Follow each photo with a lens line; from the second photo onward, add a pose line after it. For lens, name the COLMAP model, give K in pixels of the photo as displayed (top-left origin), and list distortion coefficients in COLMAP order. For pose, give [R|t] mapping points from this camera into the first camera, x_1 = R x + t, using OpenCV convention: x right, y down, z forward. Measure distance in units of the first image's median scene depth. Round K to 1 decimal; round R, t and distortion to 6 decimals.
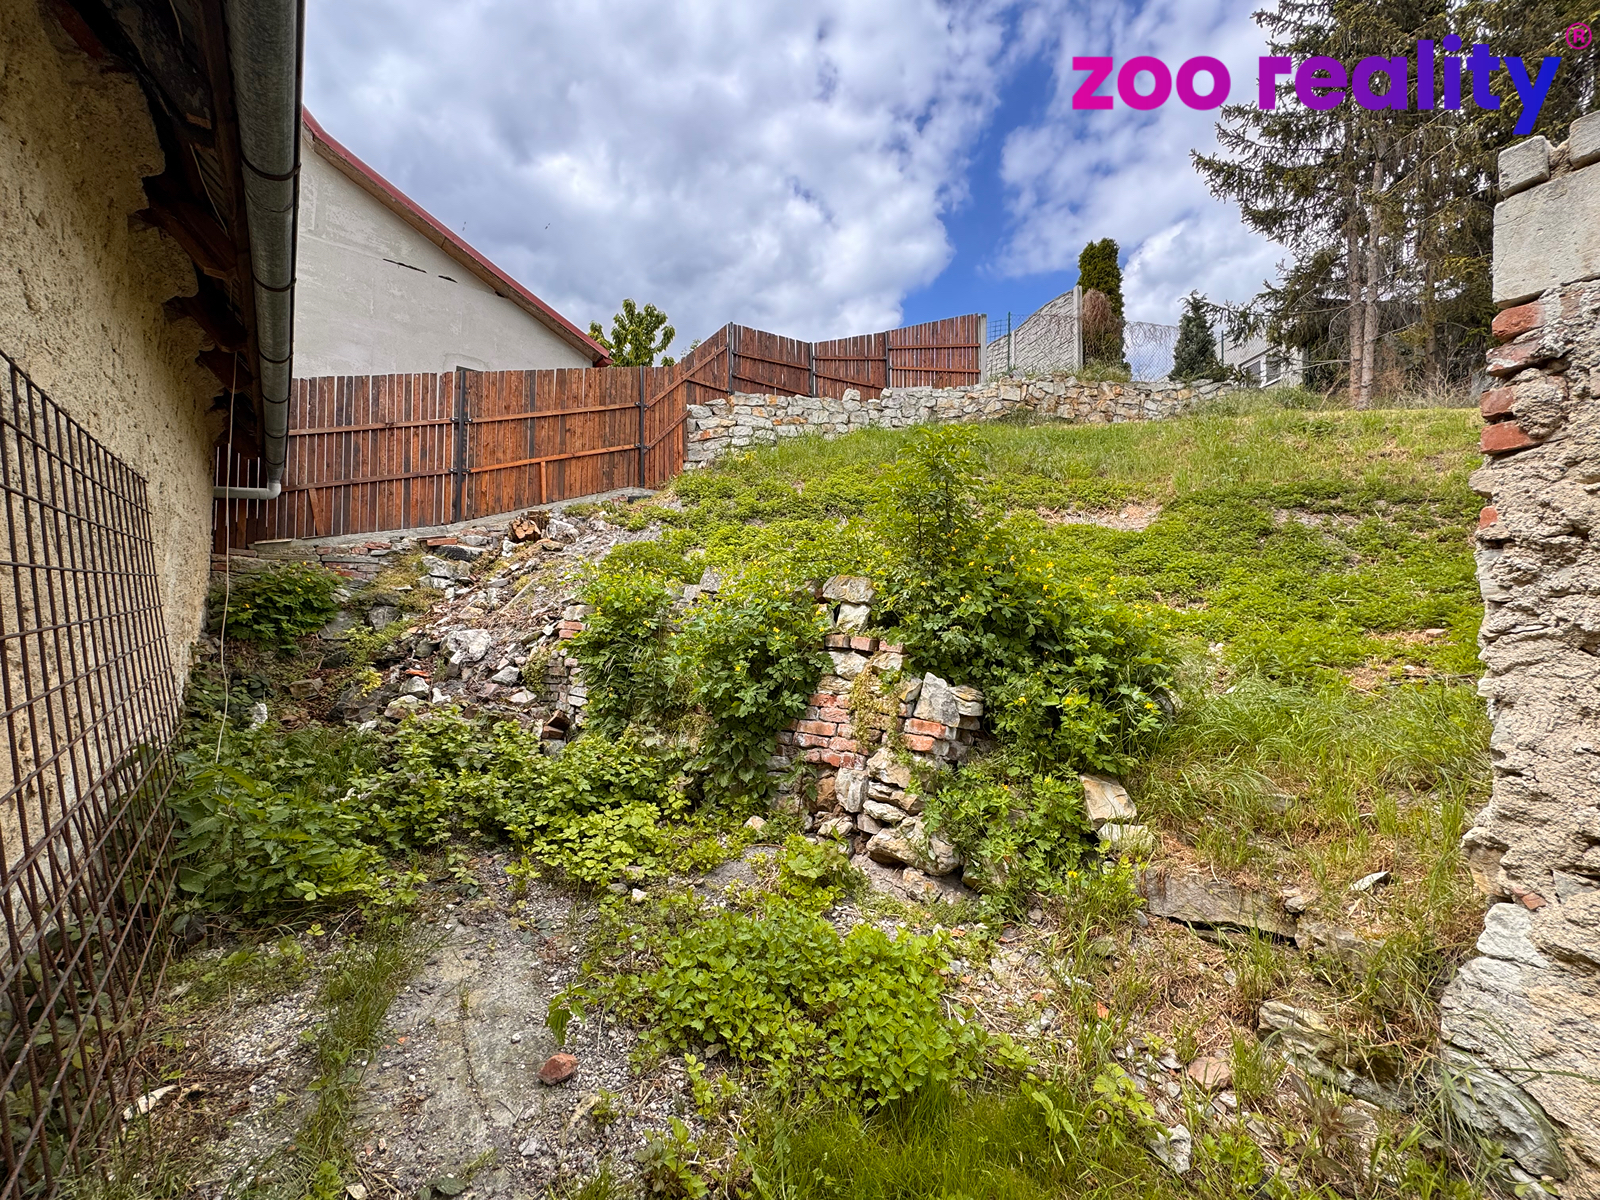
lens RADIAL K [[635.3, 0, 793.5], [0, 635.3, 597.0], [0, 0, 1]] dist [-0.001914, 0.000316]
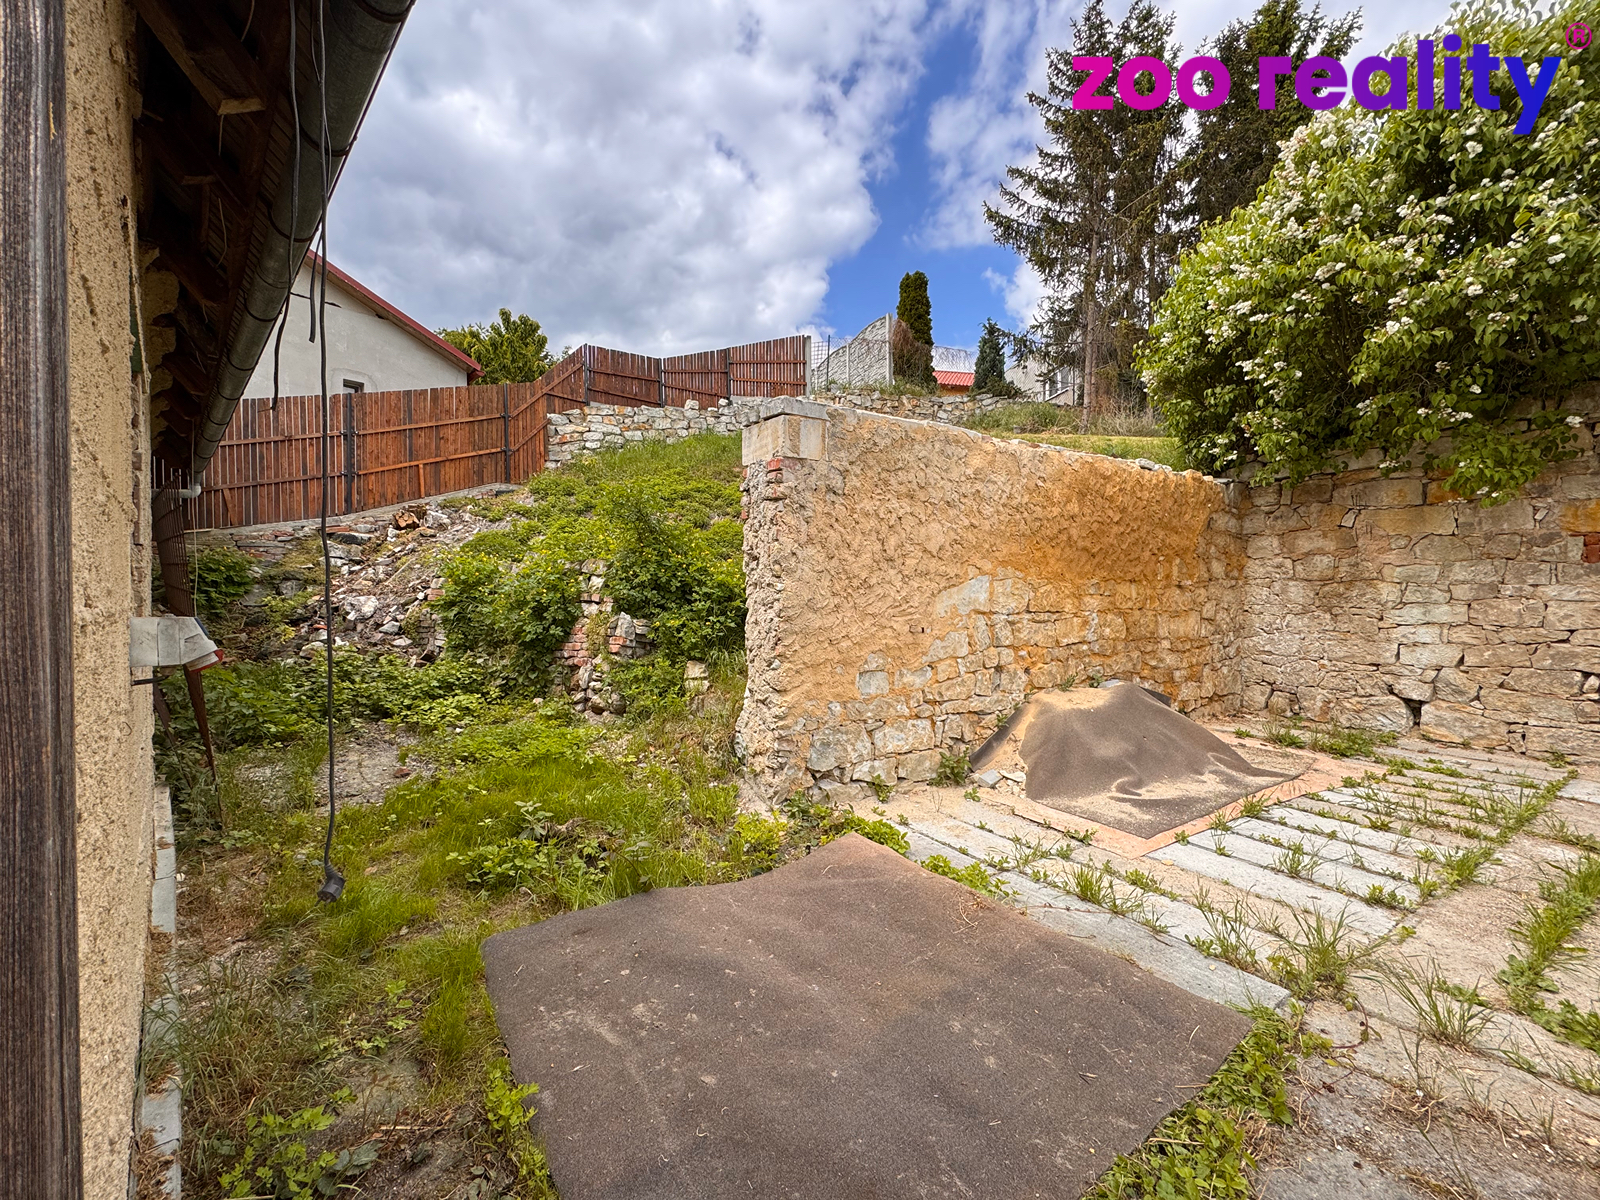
lens RADIAL K [[635.3, 0, 805.9], [0, 635.3, 598.4], [0, 0, 1]] dist [-0.001914, 0.000316]
pose [[0.992238, -0.014615, 0.123492, 0.187156], [0.008459, 0.998702, 0.050230, -0.003240], [-0.124065, -0.048796, 0.991074, -0.328235]]
